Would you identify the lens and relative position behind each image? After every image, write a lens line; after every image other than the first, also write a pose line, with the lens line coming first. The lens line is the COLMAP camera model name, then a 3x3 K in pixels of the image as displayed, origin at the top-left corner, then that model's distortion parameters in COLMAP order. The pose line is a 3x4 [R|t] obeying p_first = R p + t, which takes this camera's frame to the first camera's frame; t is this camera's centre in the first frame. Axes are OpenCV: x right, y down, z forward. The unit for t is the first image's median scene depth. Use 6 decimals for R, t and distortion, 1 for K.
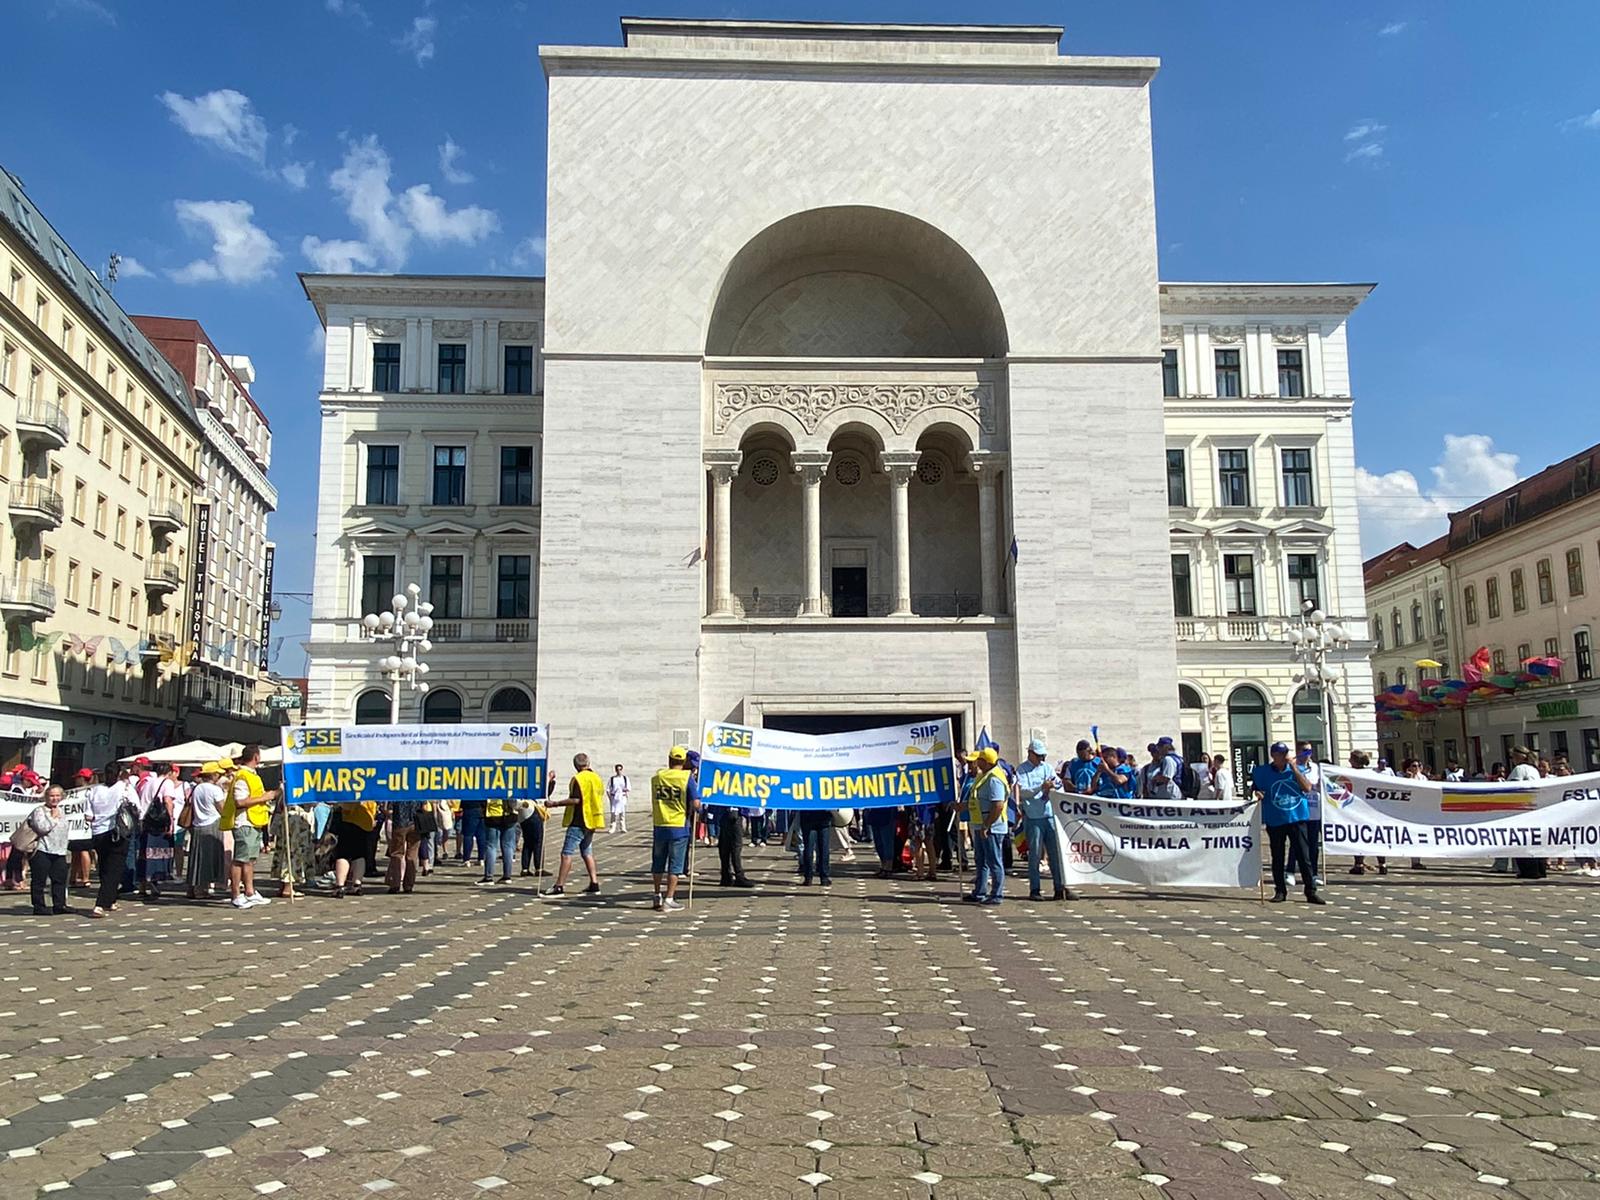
lens RADIAL K [[1198.9, 0, 769.4], [0, 1198.9, 605.3], [0, 0, 1]] dist [0.069591, -0.029247]
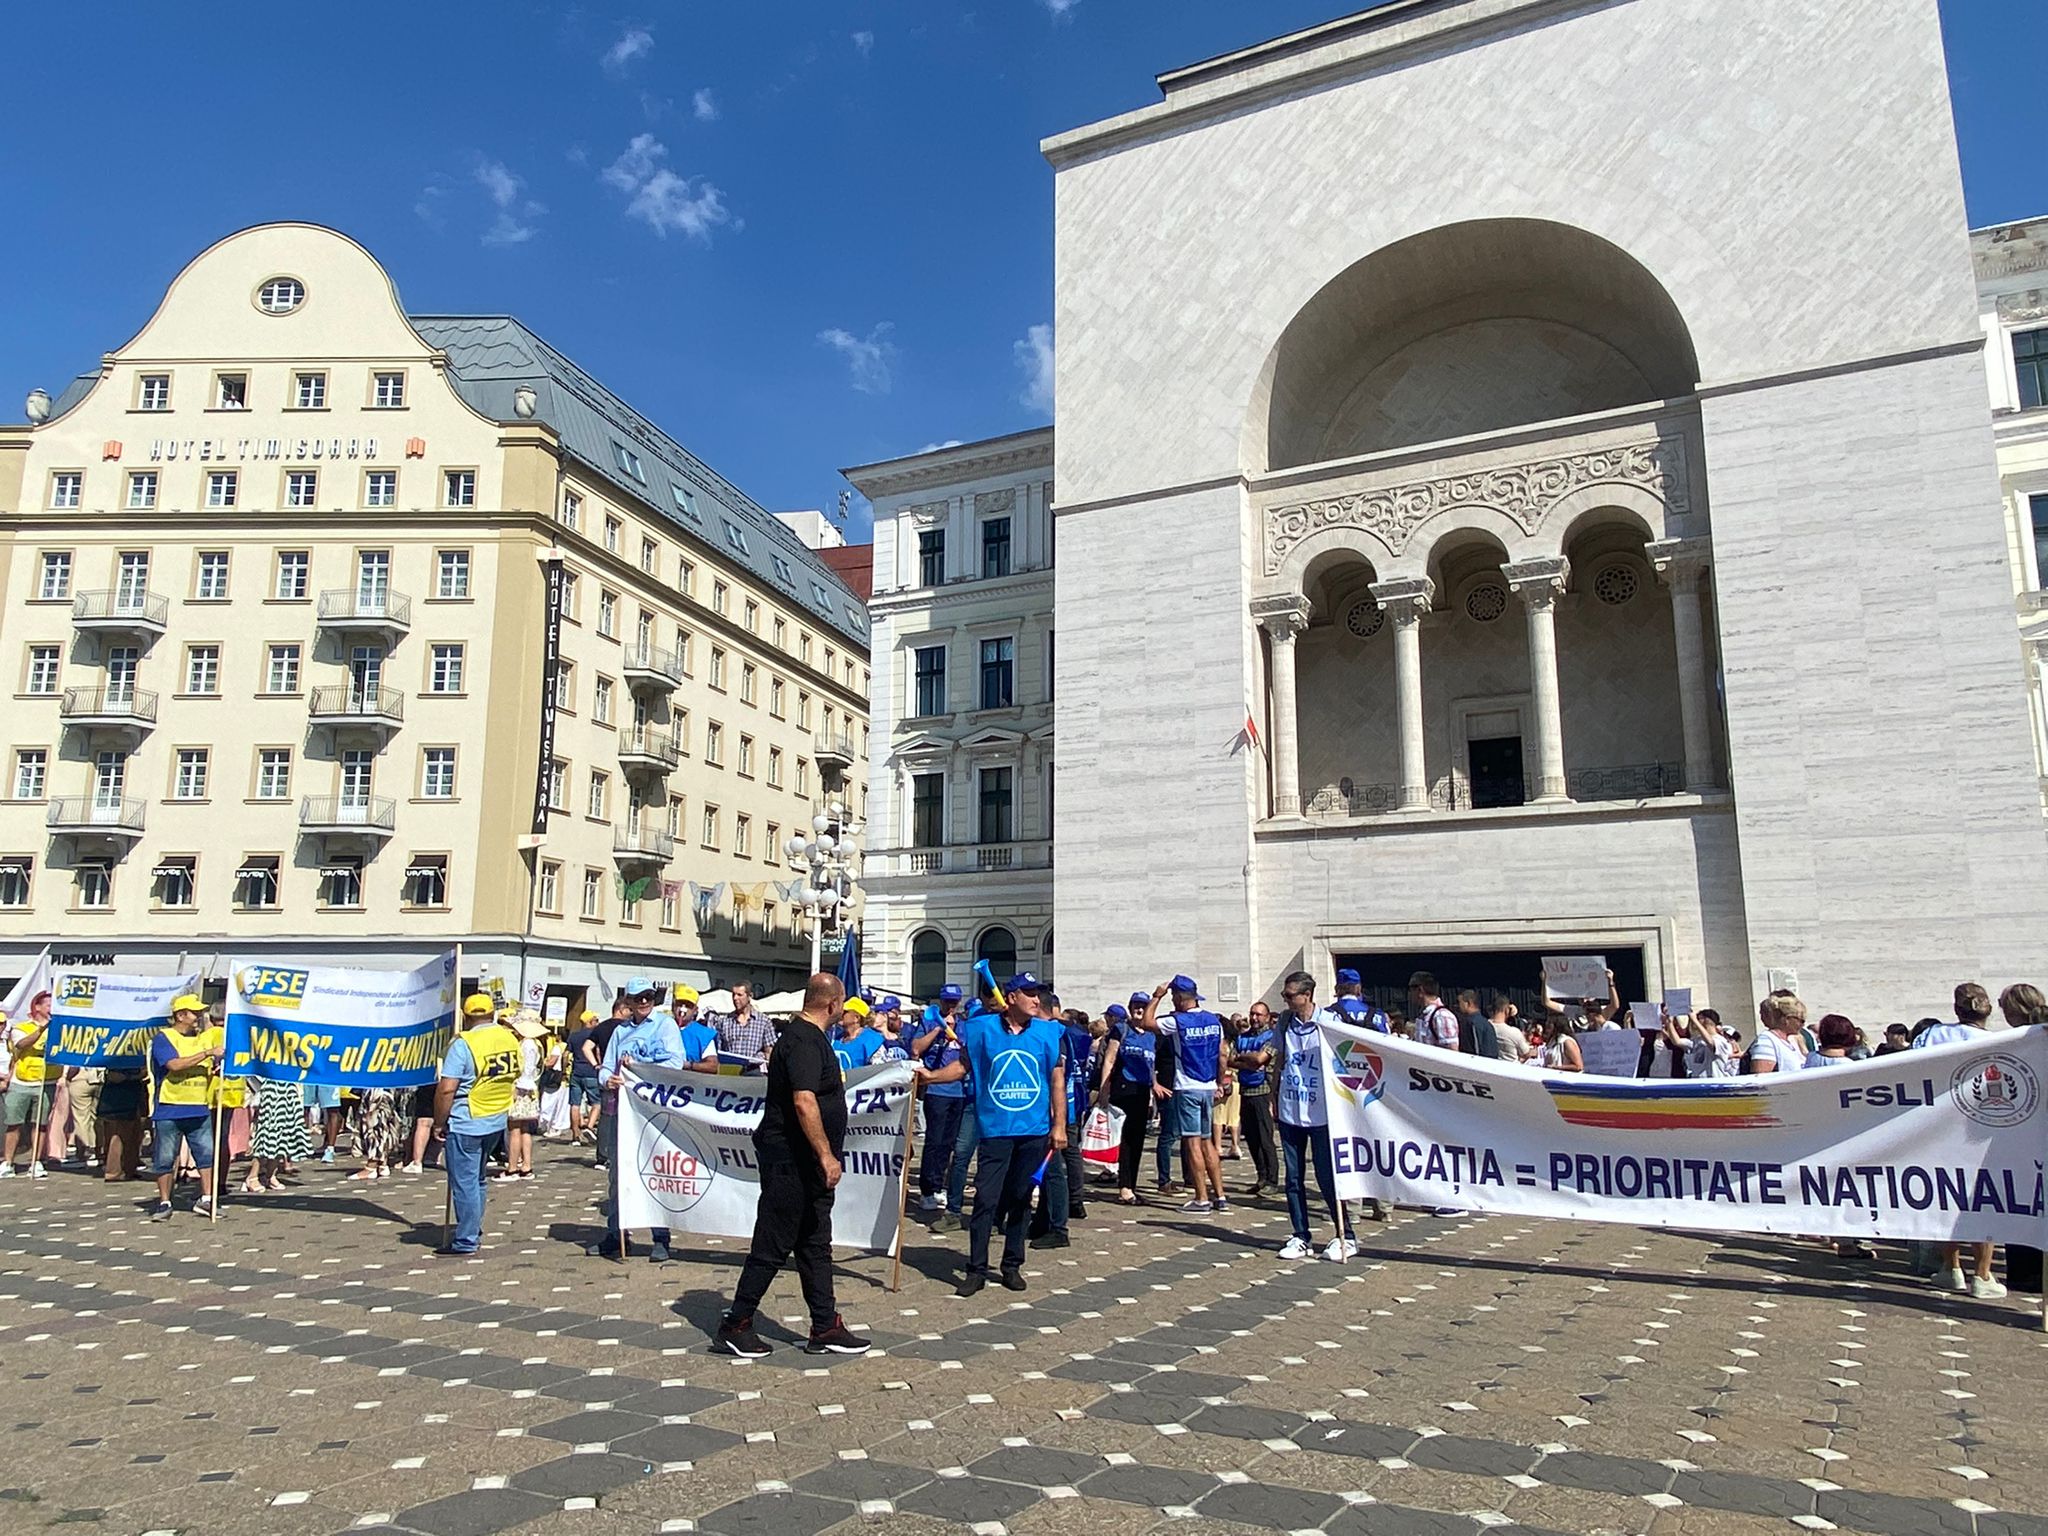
lens RADIAL K [[1429.8, 0, 1002.2], [0, 1429.8, 782.5], [0, 0, 1]] dist [0.051608, -0.061194]
pose [[0.868415, -0.075345, -0.490080, 0.236549], [0.058750, 0.997060, -0.049184, 0.018966], [0.492345, 0.013920, 0.870289, 0.146377]]
